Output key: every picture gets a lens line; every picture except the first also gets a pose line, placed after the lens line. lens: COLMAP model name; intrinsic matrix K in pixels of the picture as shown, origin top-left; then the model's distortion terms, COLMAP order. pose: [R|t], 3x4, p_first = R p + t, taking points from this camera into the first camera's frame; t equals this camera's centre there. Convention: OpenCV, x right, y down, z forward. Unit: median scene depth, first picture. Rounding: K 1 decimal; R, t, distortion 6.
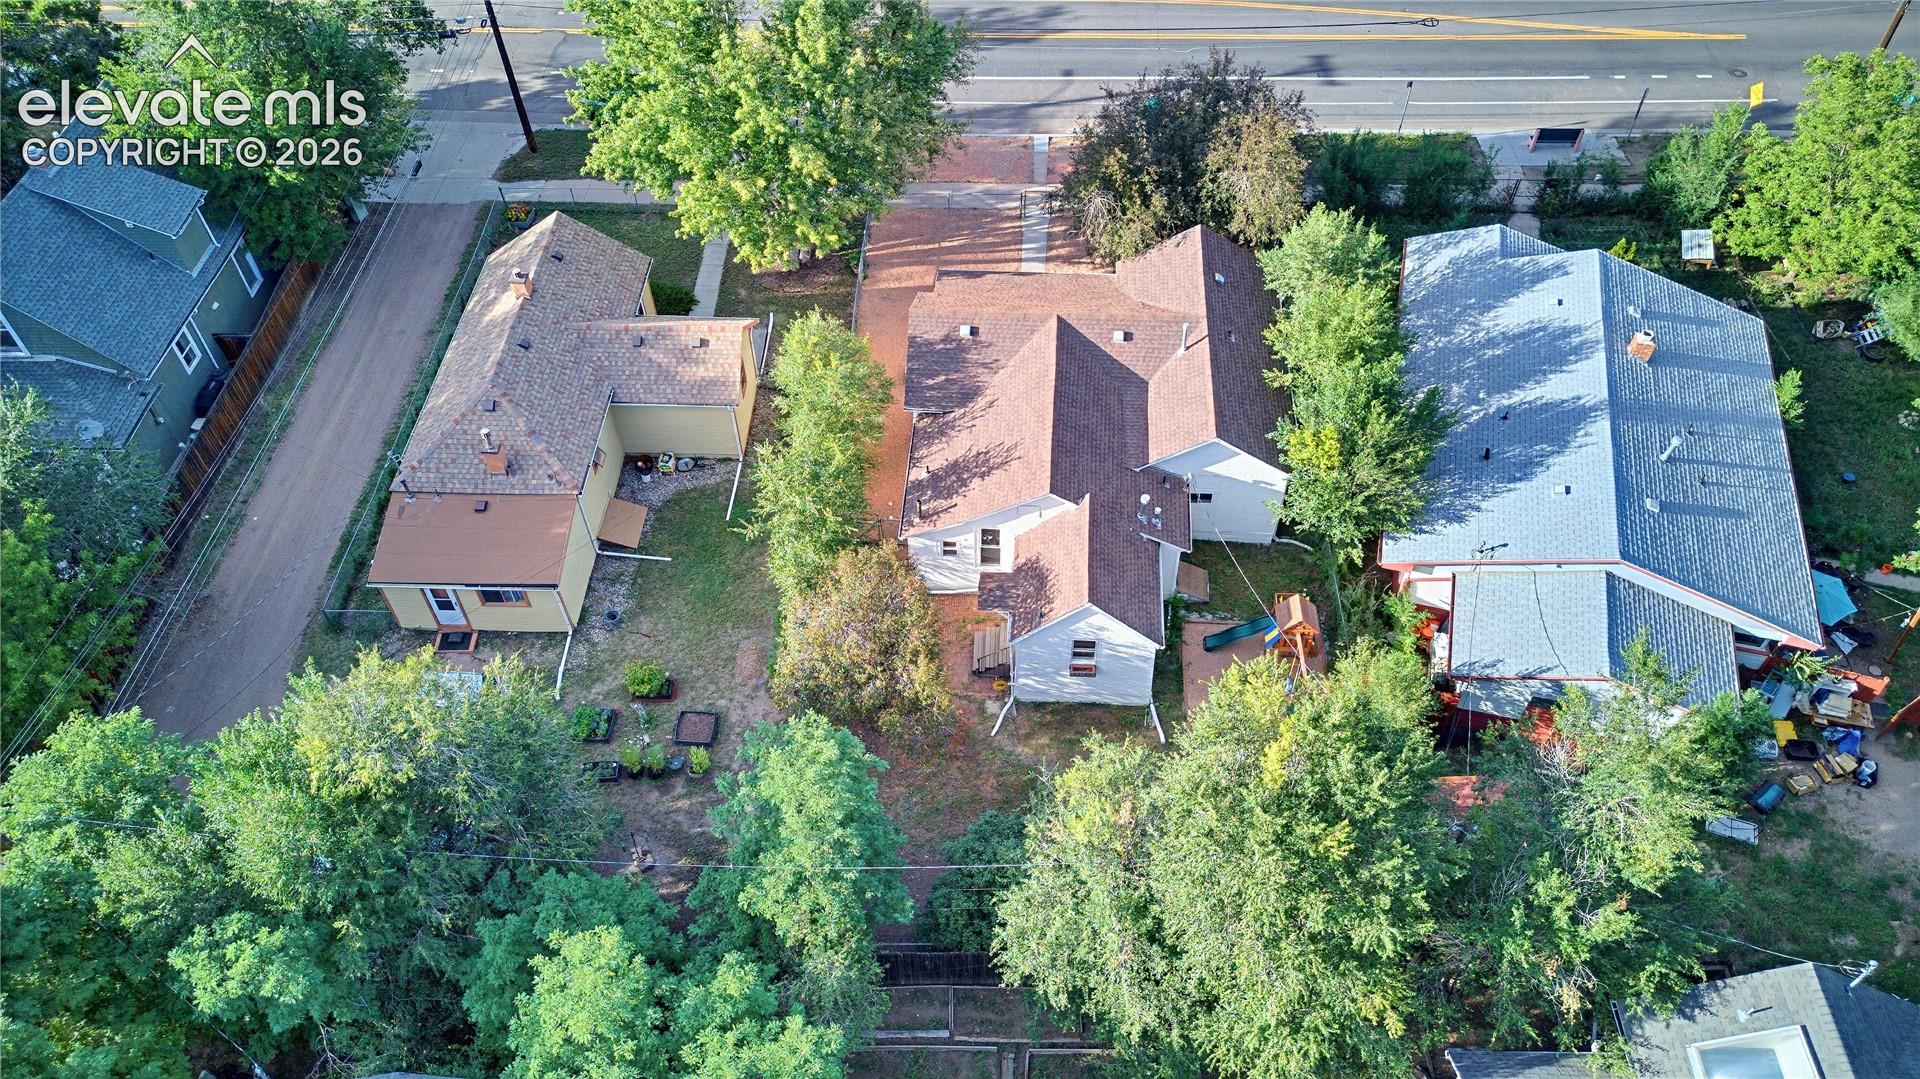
lens RADIAL K [[1342.4, 0, 960.0], [0, 1342.4, 539.5], [0, 0, 1]] dist [0.097539, -0.104162]
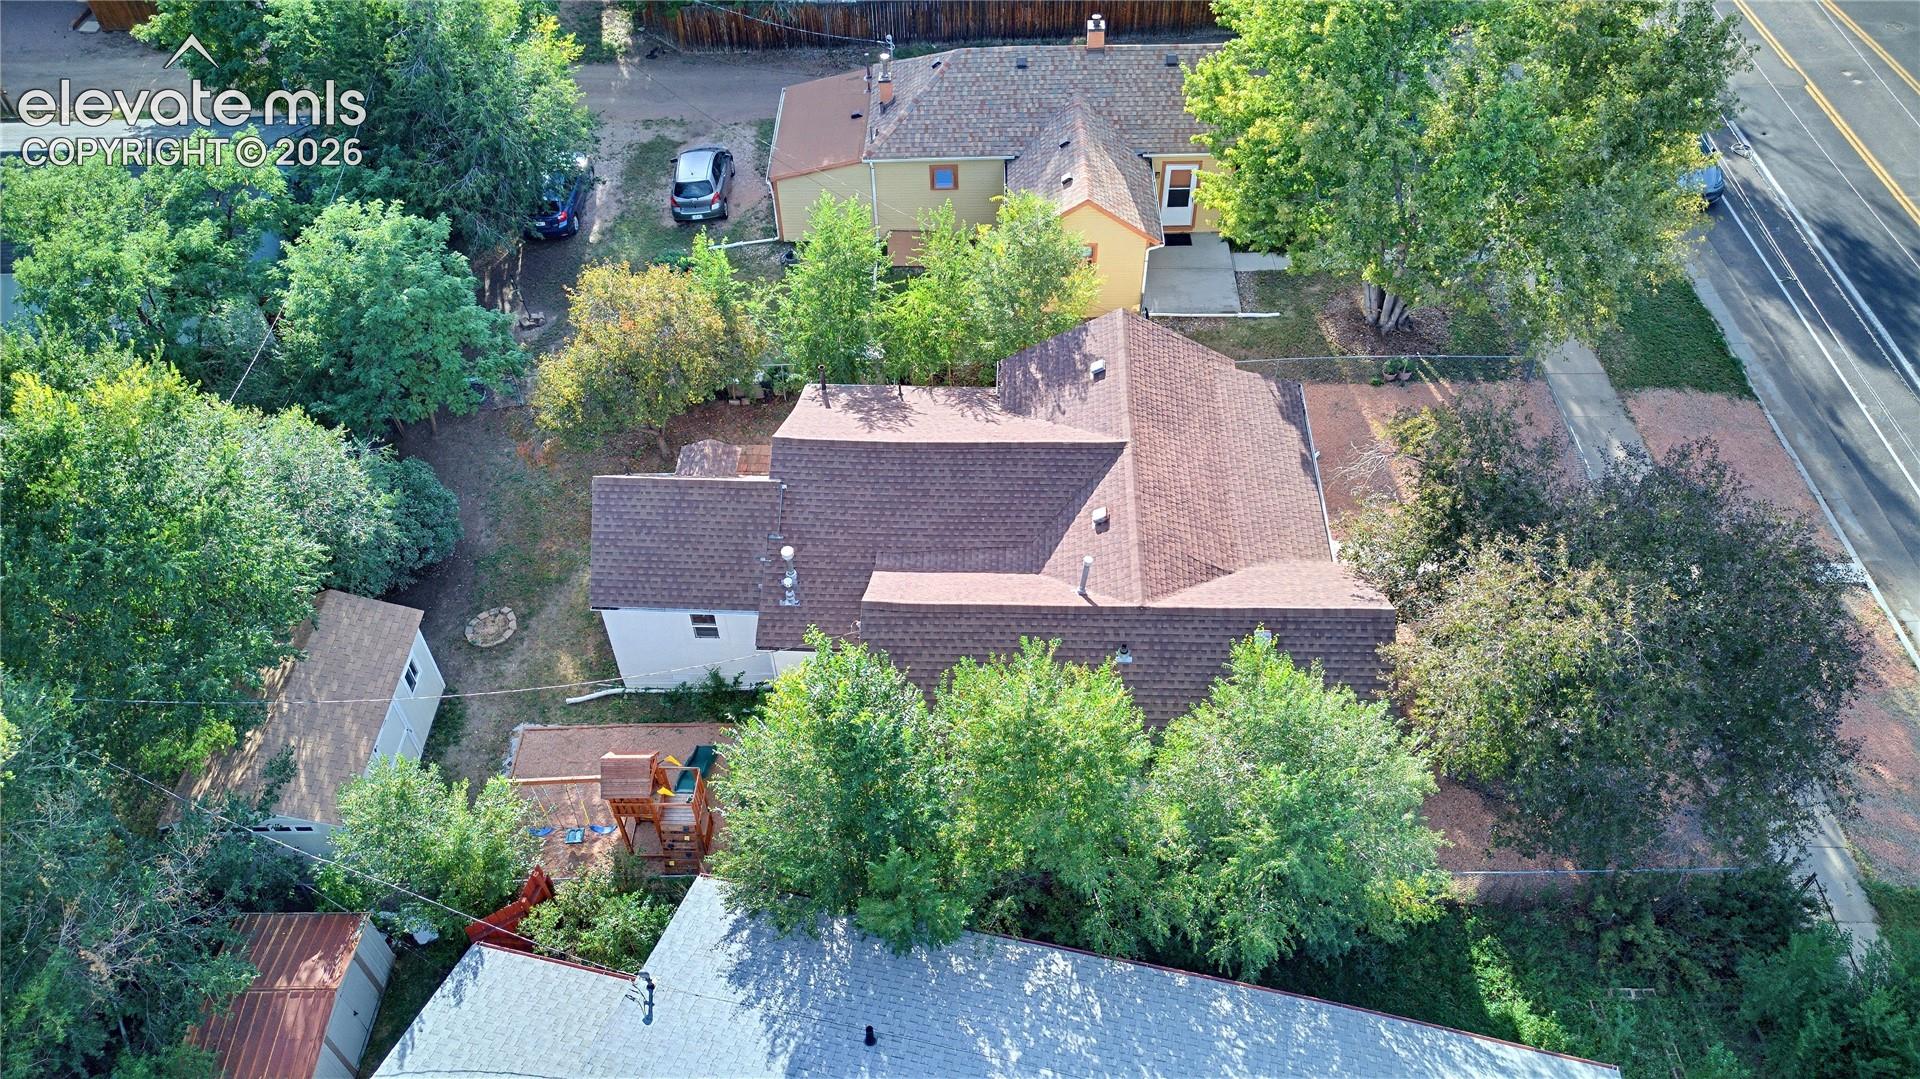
lens RADIAL K [[1342.4, 0, 960.0], [0, 1342.4, 539.5], [0, 0, 1]] dist [0.097539, -0.104162]
pose [[0.029824, 0.737180, -0.675038, 0.572402], [-0.722140, 0.482828, 0.495370, -0.422410], [0.691104, 0.472698, 0.546747, 0.596532]]
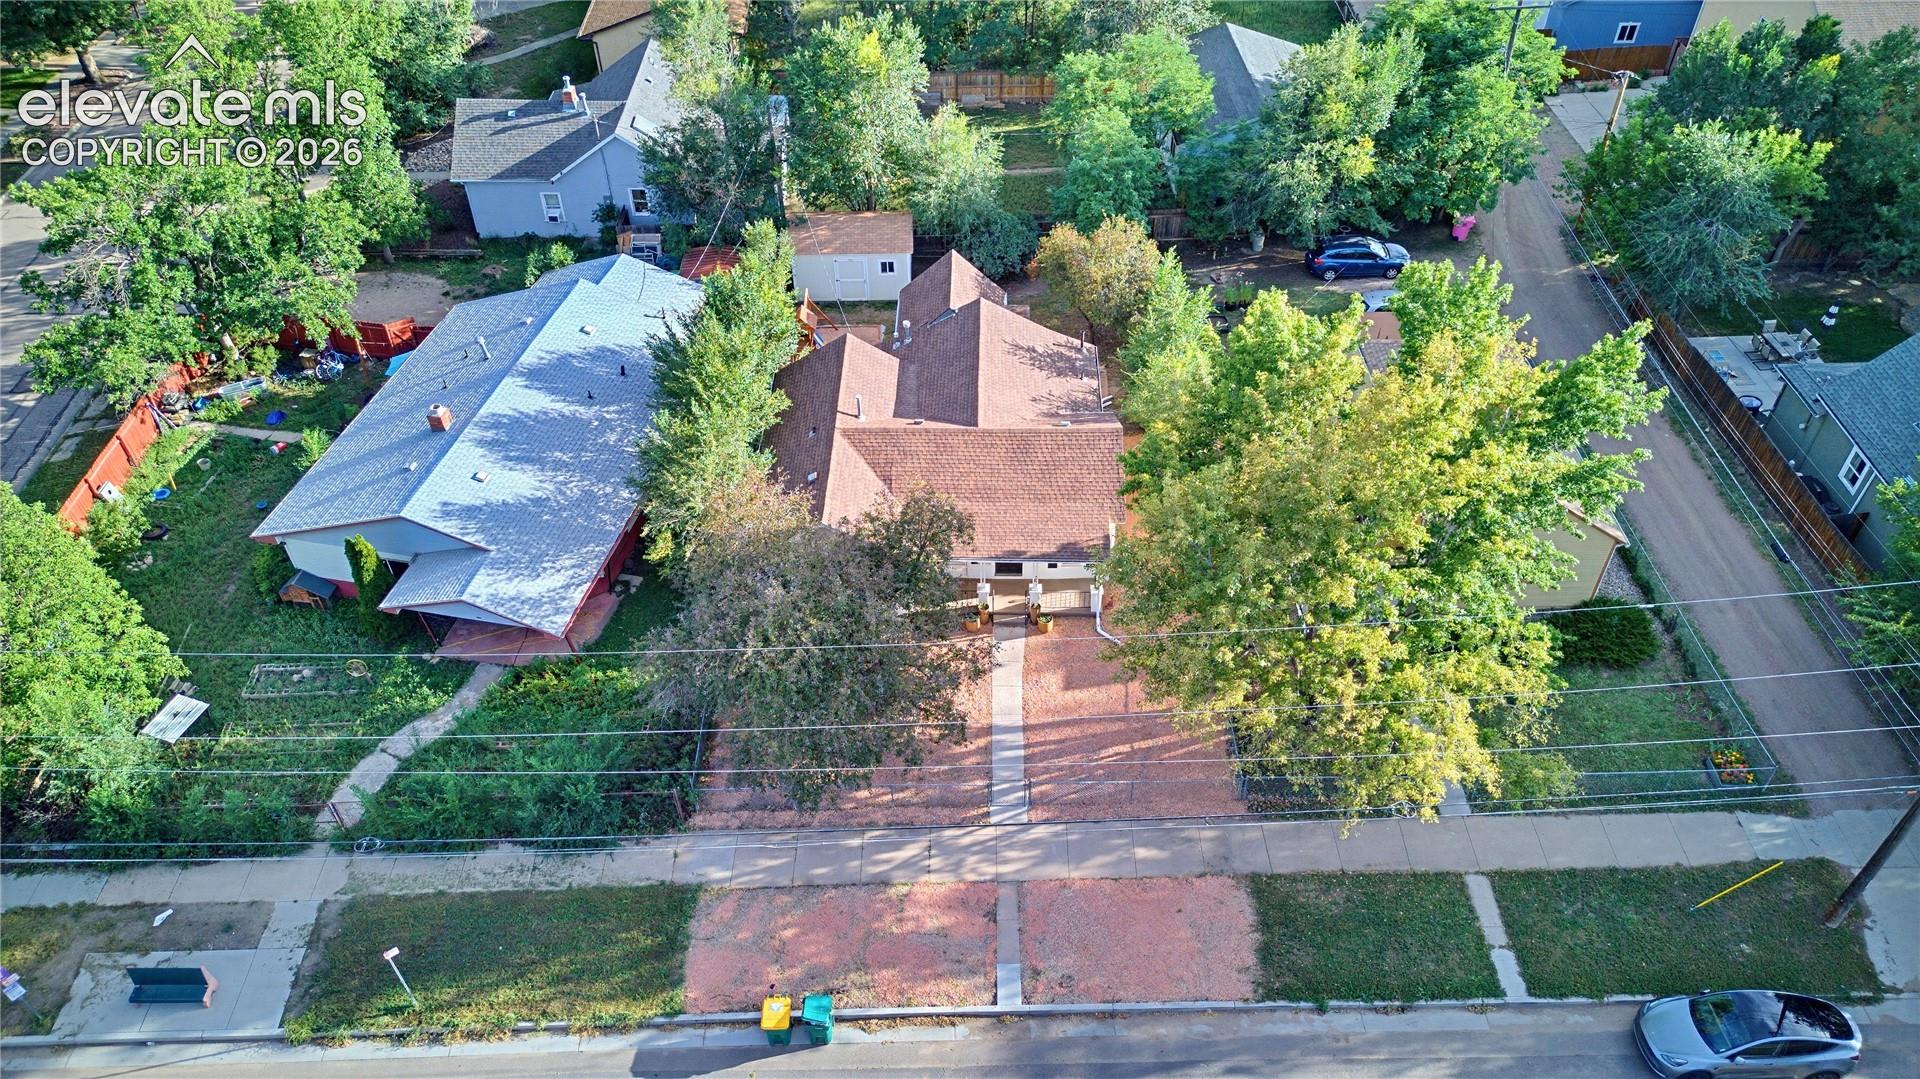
lens RADIAL K [[1342.4, 0, 960.0], [0, 1342.4, 539.5], [0, 0, 1]] dist [0.097539, -0.104162]
pose [[-0.998327, 0.036585, -0.044778, 0.138473], [-0.045464, -0.018139, 0.998801, -1.207769], [0.035729, 0.999166, 0.019772, 1.071834]]
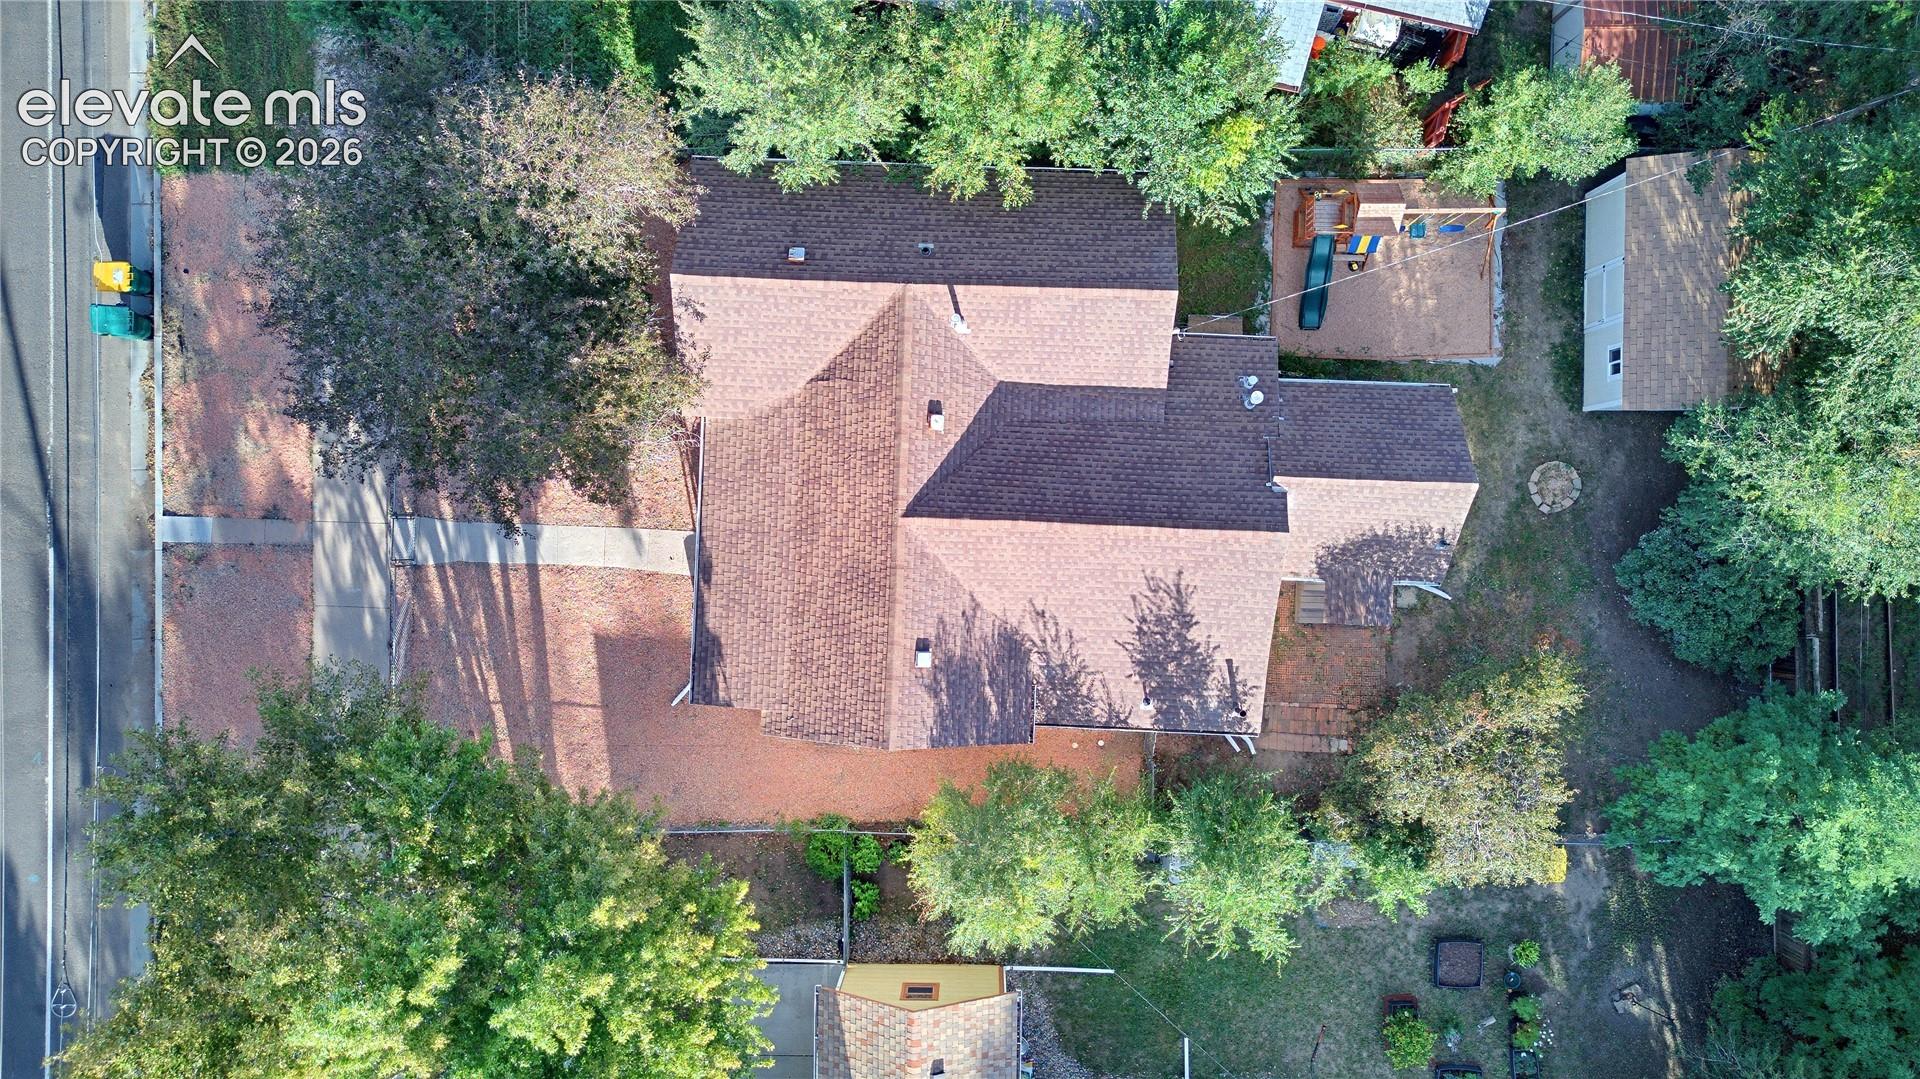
lens RADIAL K [[1342.4, 0, 960.0], [0, 1342.4, 539.5], [0, 0, 1]] dist [0.097539, -0.104162]
pose [[-0.031223, -0.999410, 0.014322, 0.052188], [0.751738, -0.014037, 0.659312, -0.569871], [-0.658722, 0.031352, 0.751733, 0.508123]]
